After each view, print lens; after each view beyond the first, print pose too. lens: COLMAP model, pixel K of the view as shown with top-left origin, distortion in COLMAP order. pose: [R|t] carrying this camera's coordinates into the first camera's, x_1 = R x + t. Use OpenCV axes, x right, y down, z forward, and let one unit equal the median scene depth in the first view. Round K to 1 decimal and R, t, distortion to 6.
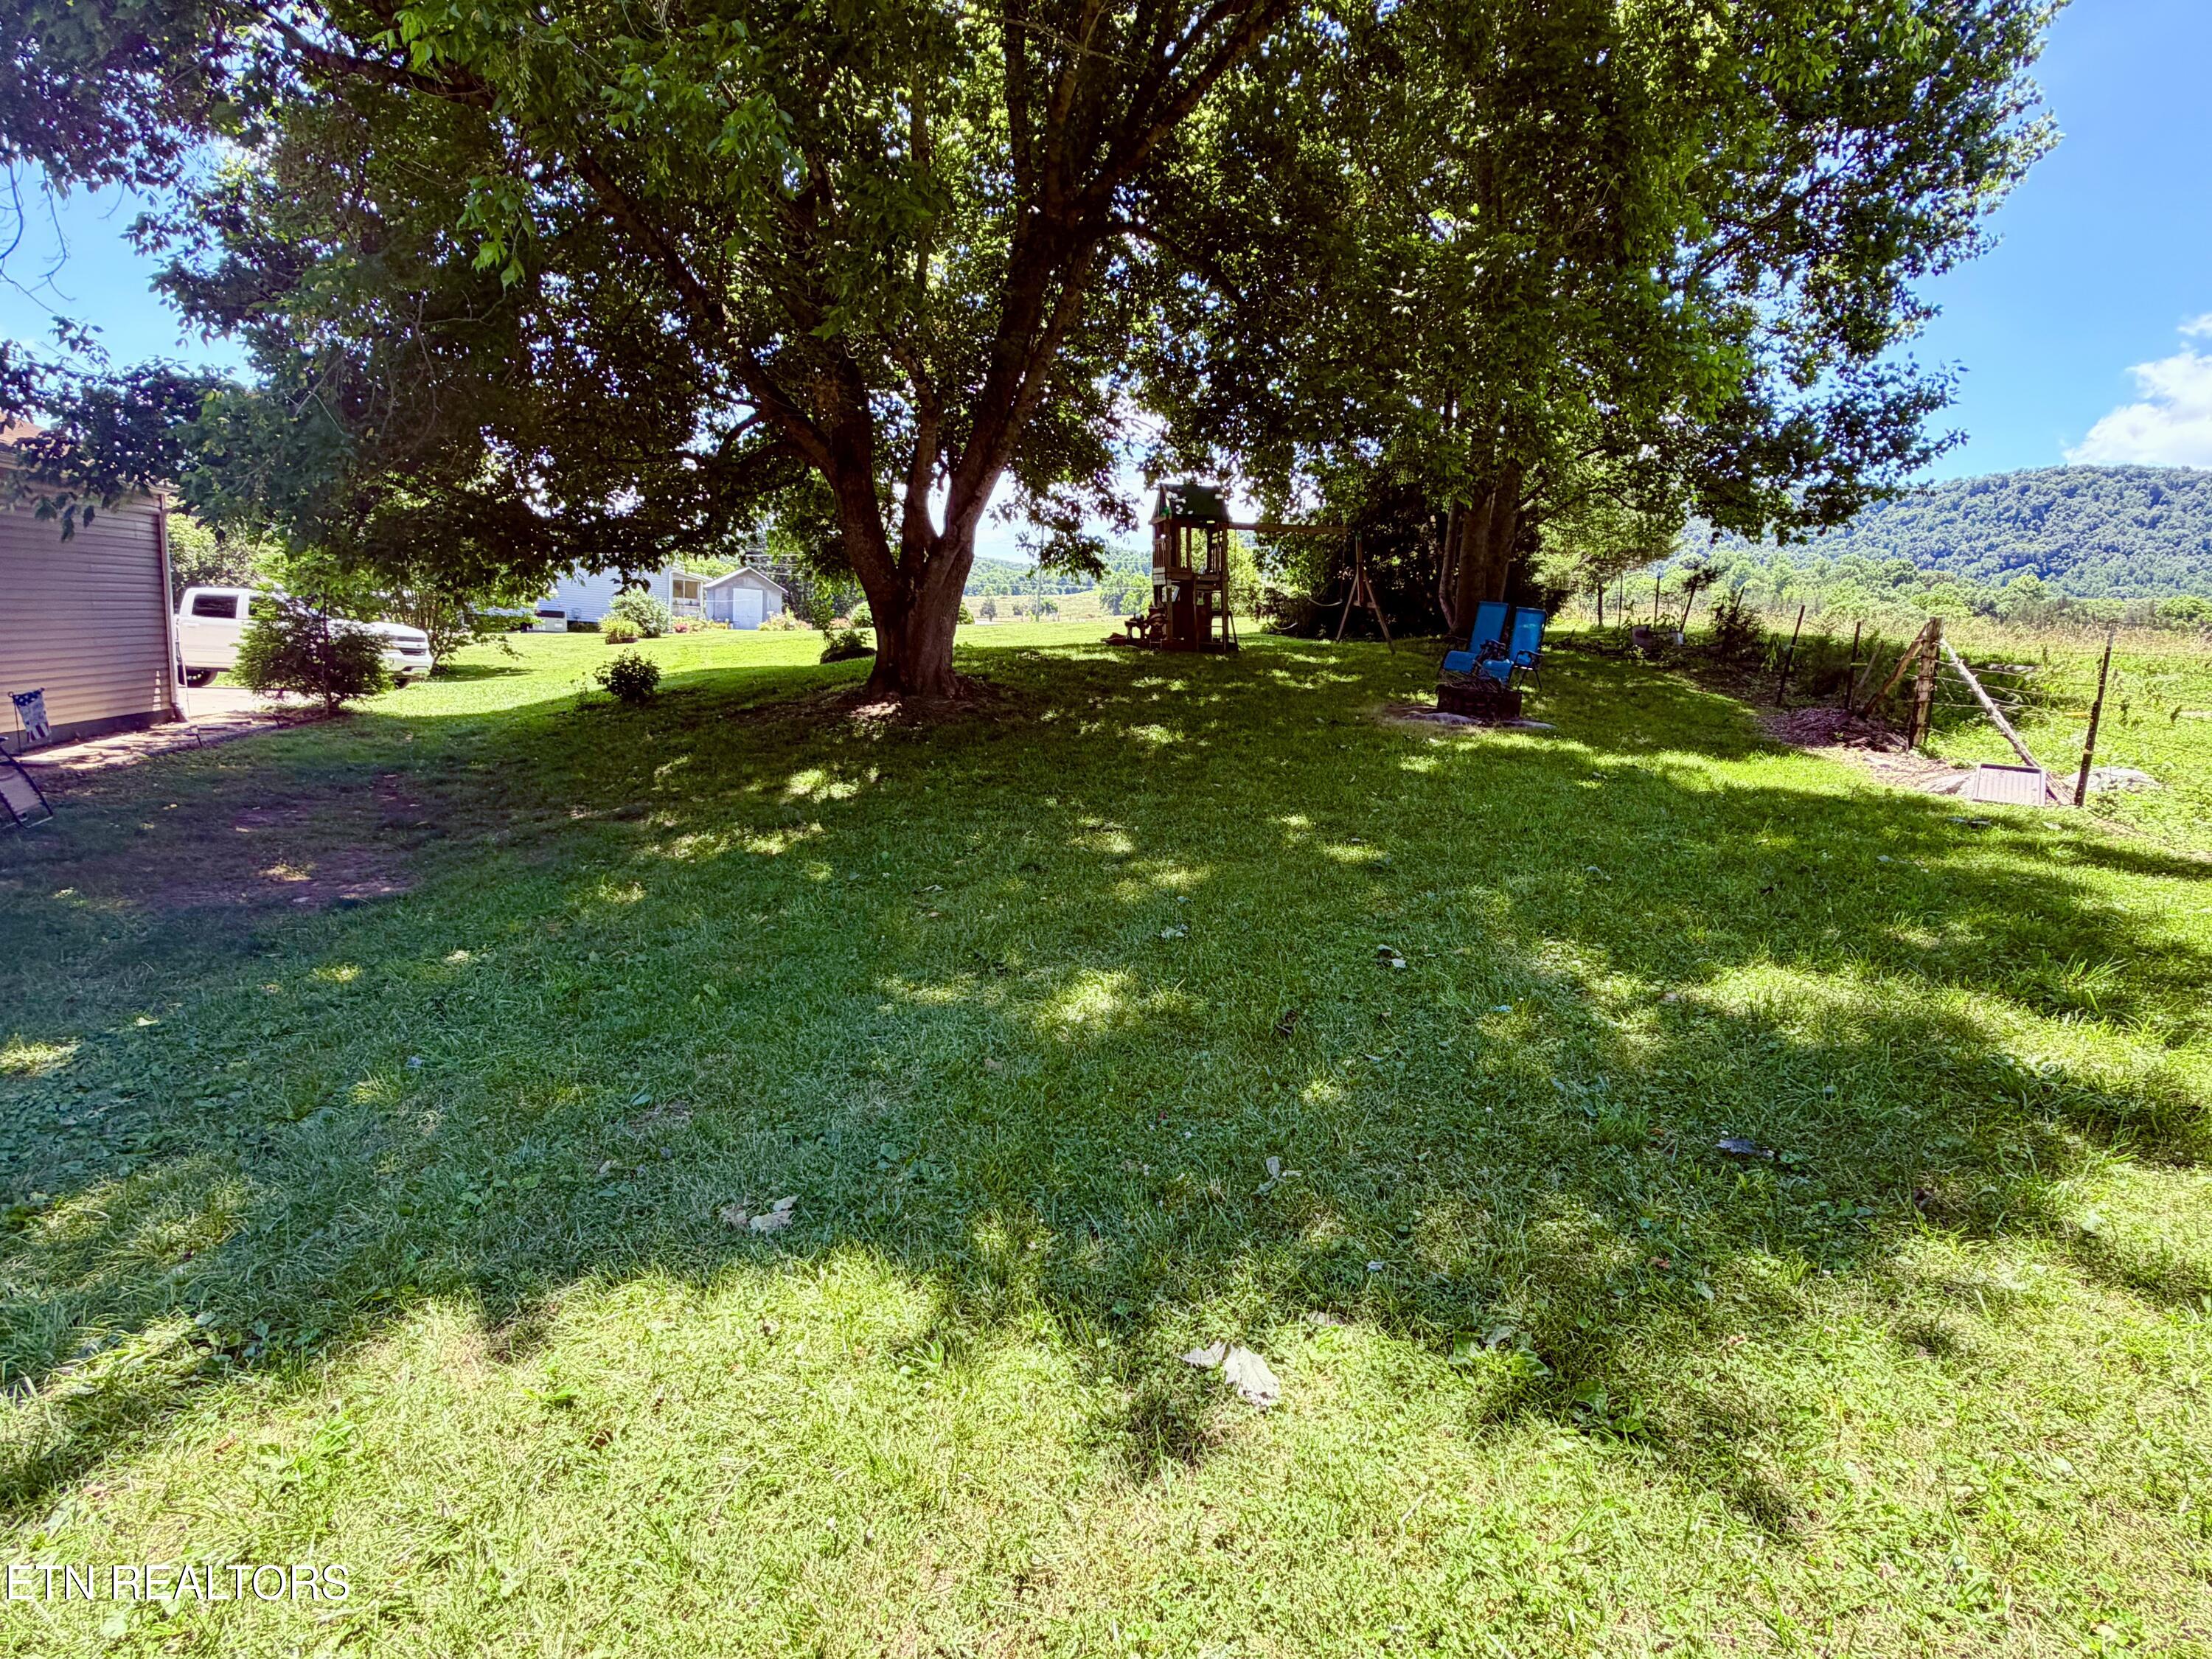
lens RADIAL K [[1135.6, 0, 1089.3], [0, 1135.6, 814.9], [0, 0, 1]] dist [-0.000131, -0.003725]
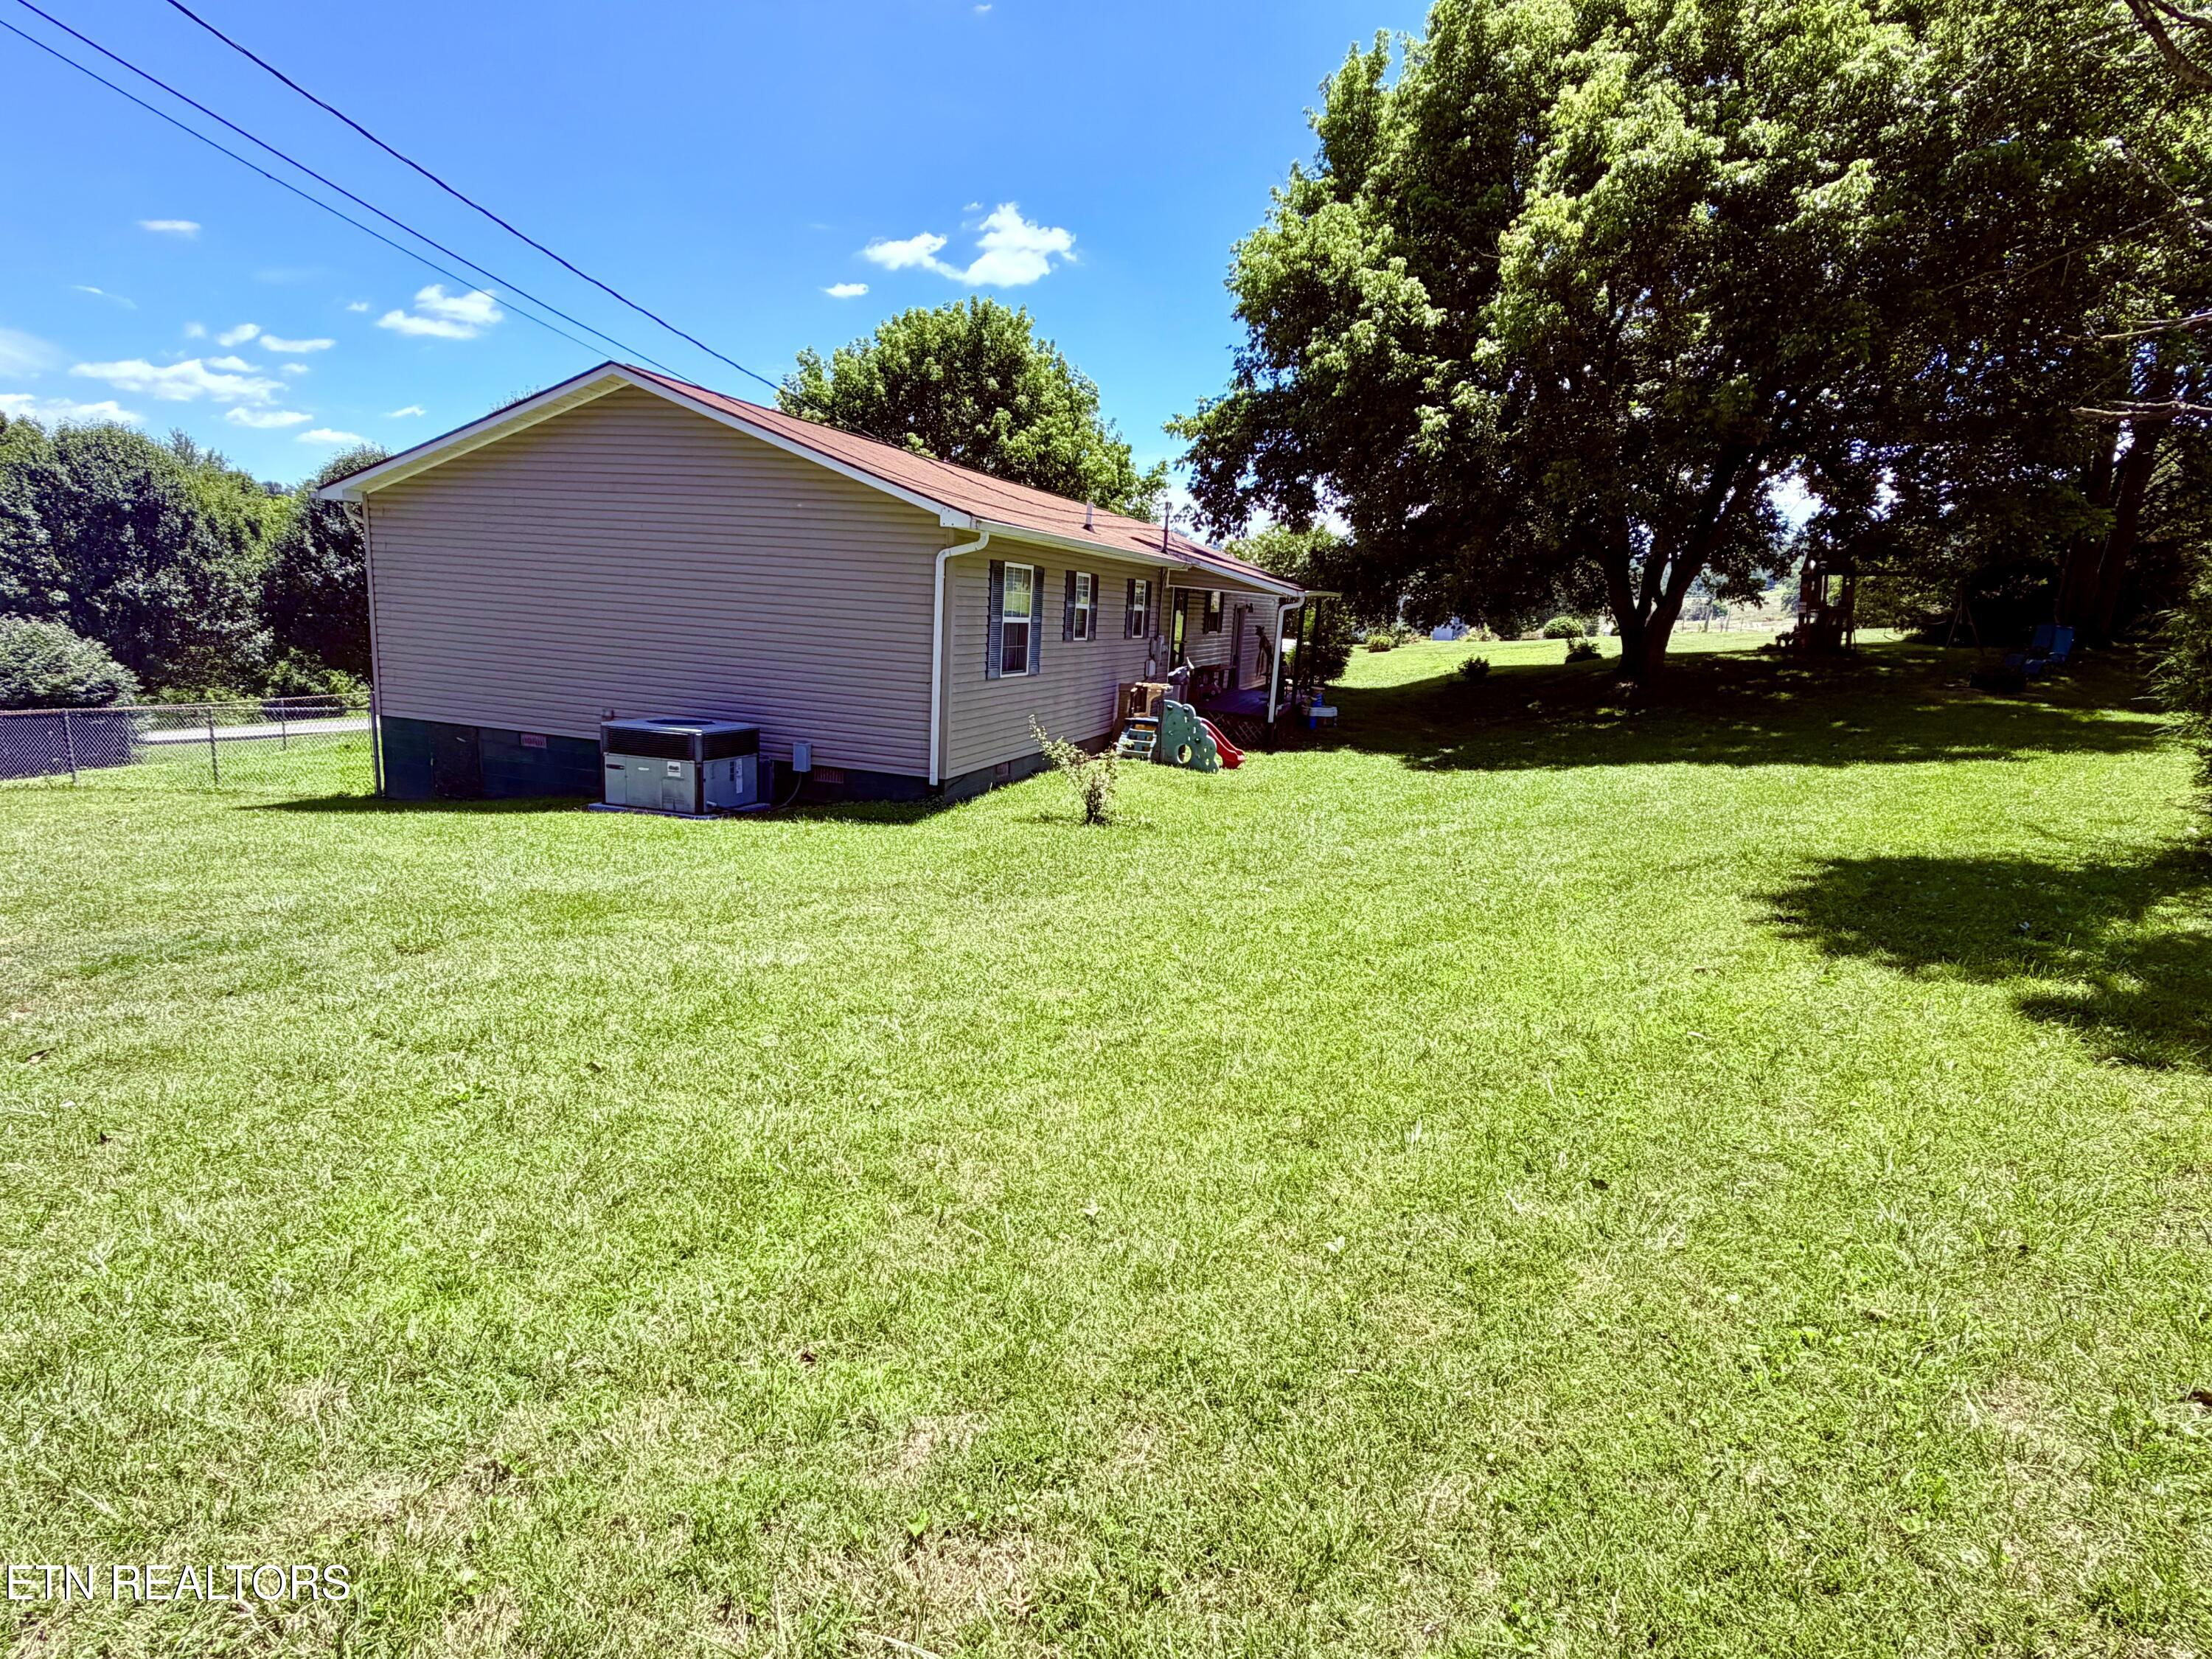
lens RADIAL K [[1135.6, 0, 1109.5], [0, 1135.6, 834.9], [0, 0, 1]] dist [-0.000131, -0.003725]
pose [[0.868398, 0.073157, -0.490442, 0.021796], [-0.068250, 0.997278, 0.027914, 0.130099], [0.491149, 0.009232, 0.871027, -0.861335]]
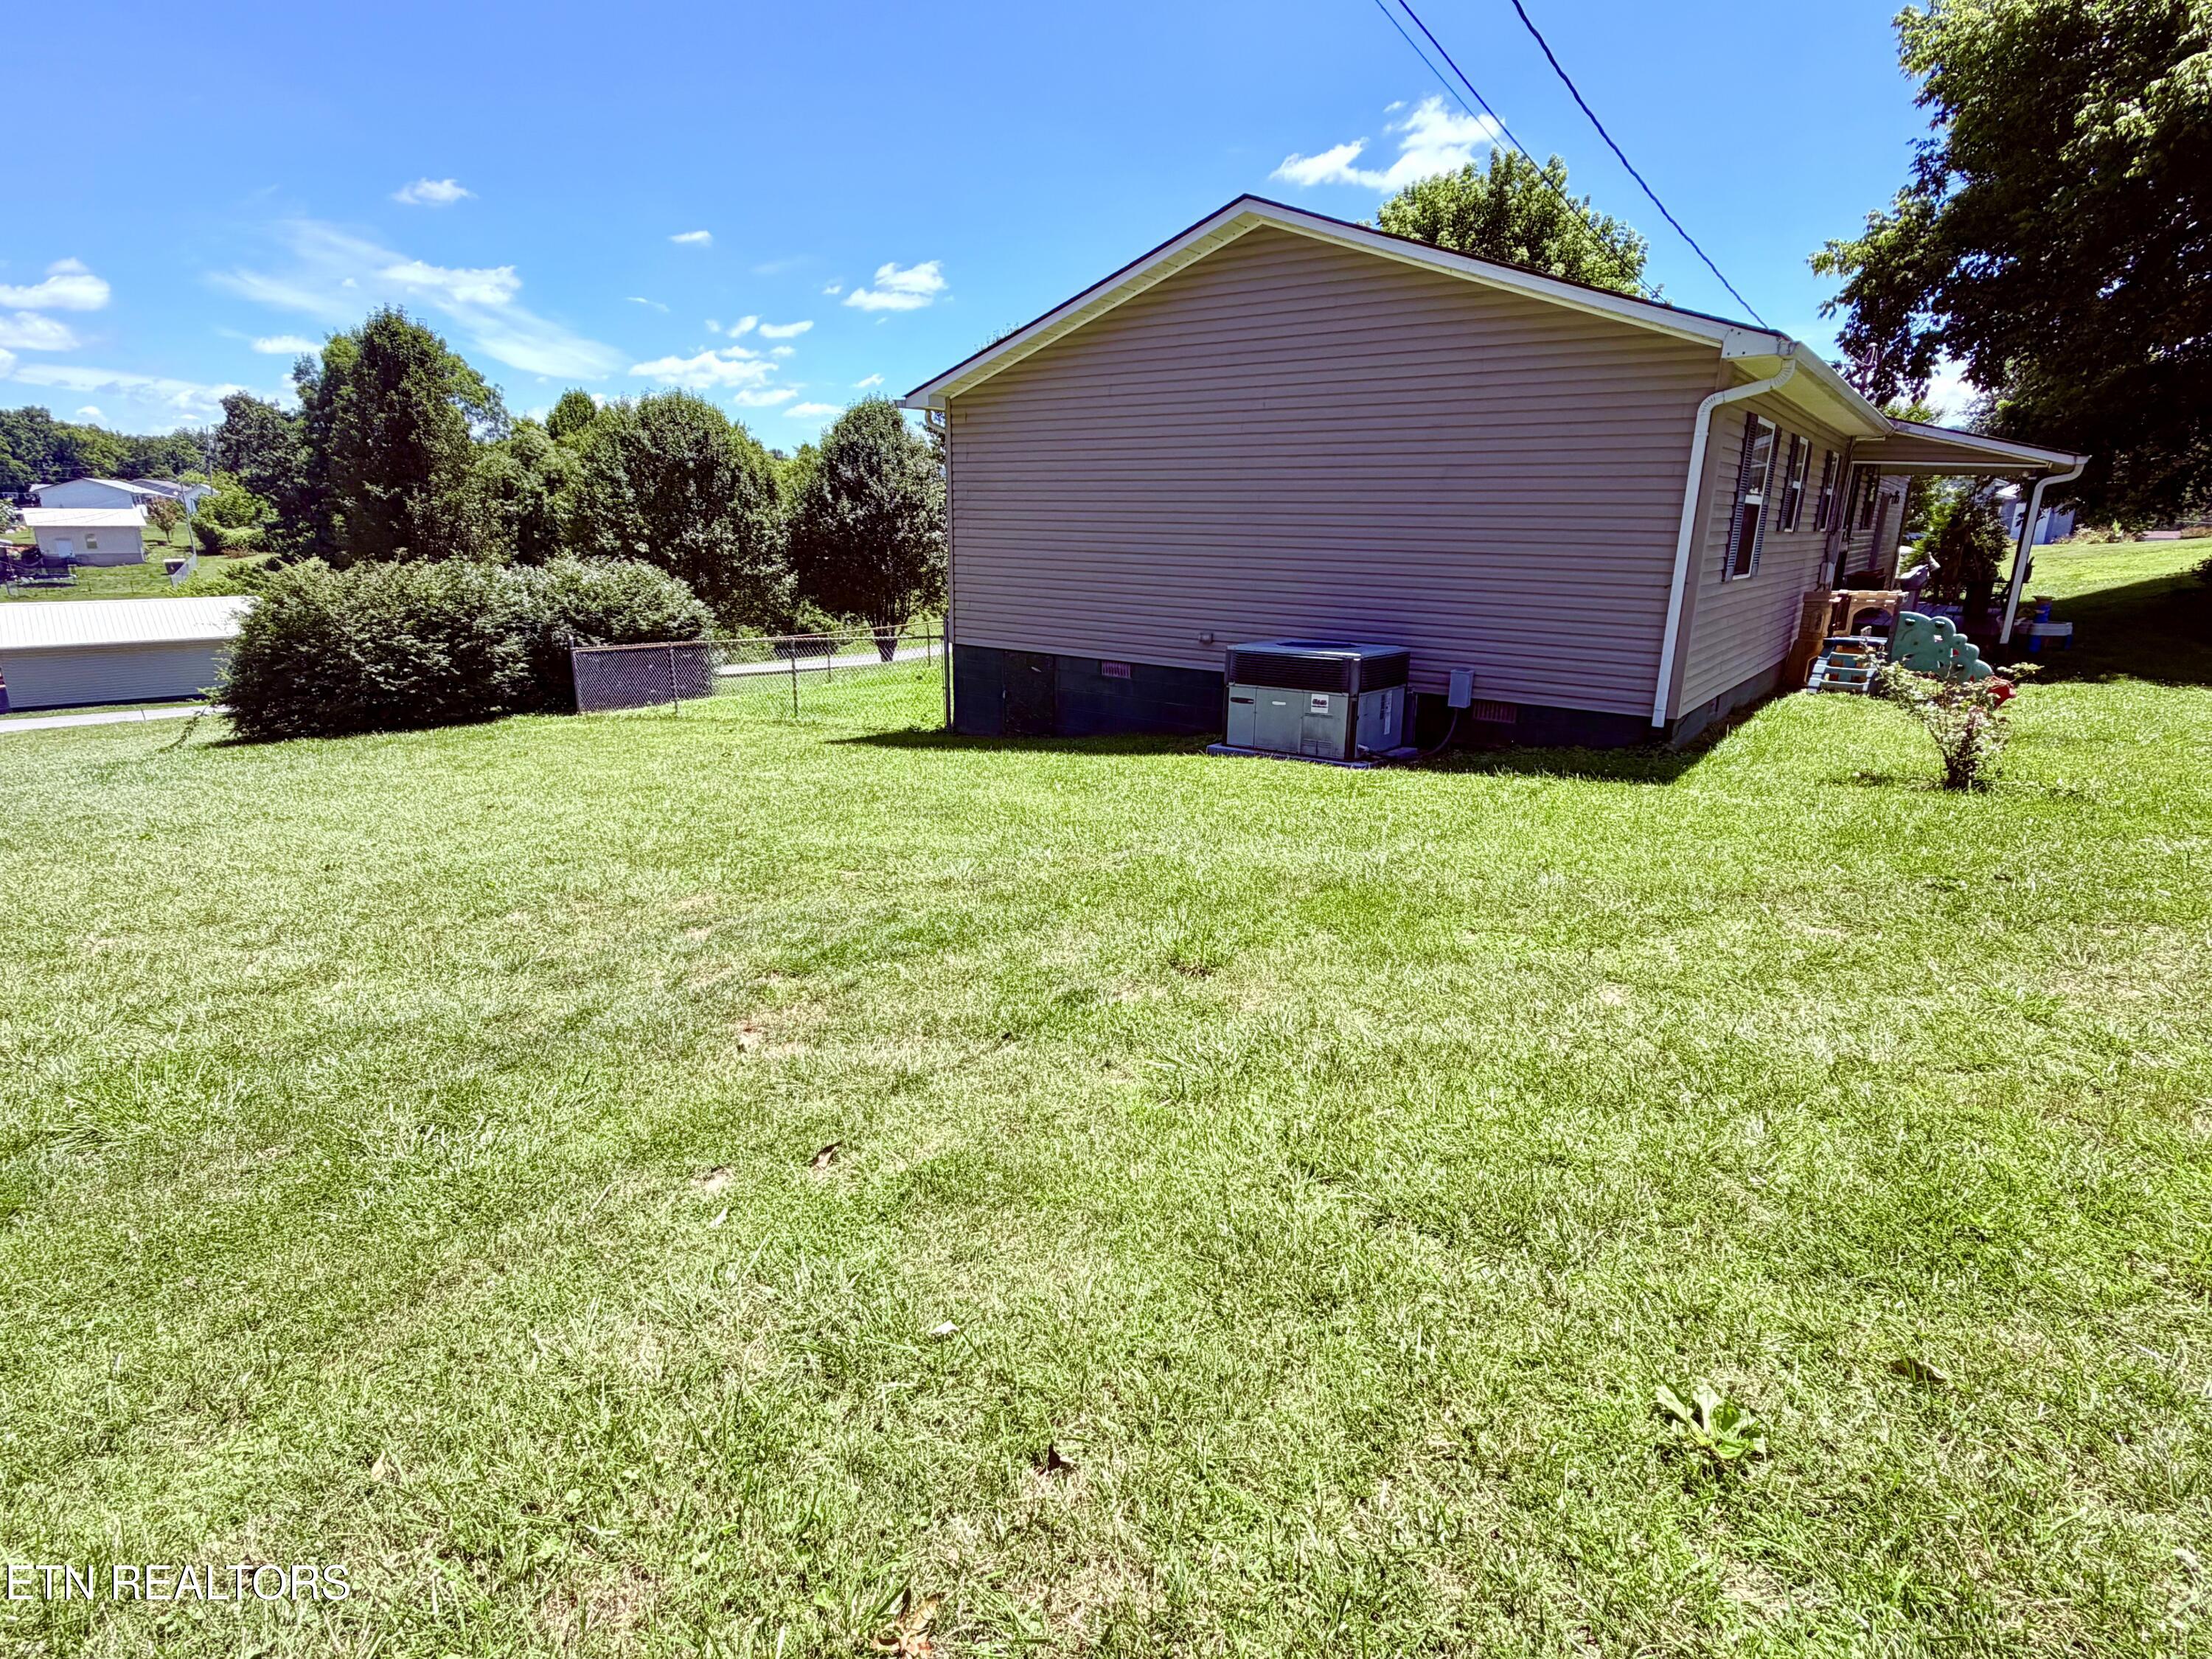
lens RADIAL K [[1135.6, 0, 1111.9], [0, 1135.6, 834.9], [0, 0, 1]] dist [-0.000131, -0.003725]
pose [[0.650613, 0.136043, -0.747125, -0.181006], [-0.080129, 0.990629, 0.110604, 0.137163], [0.755170, -0.012094, 0.655417, -0.830227]]
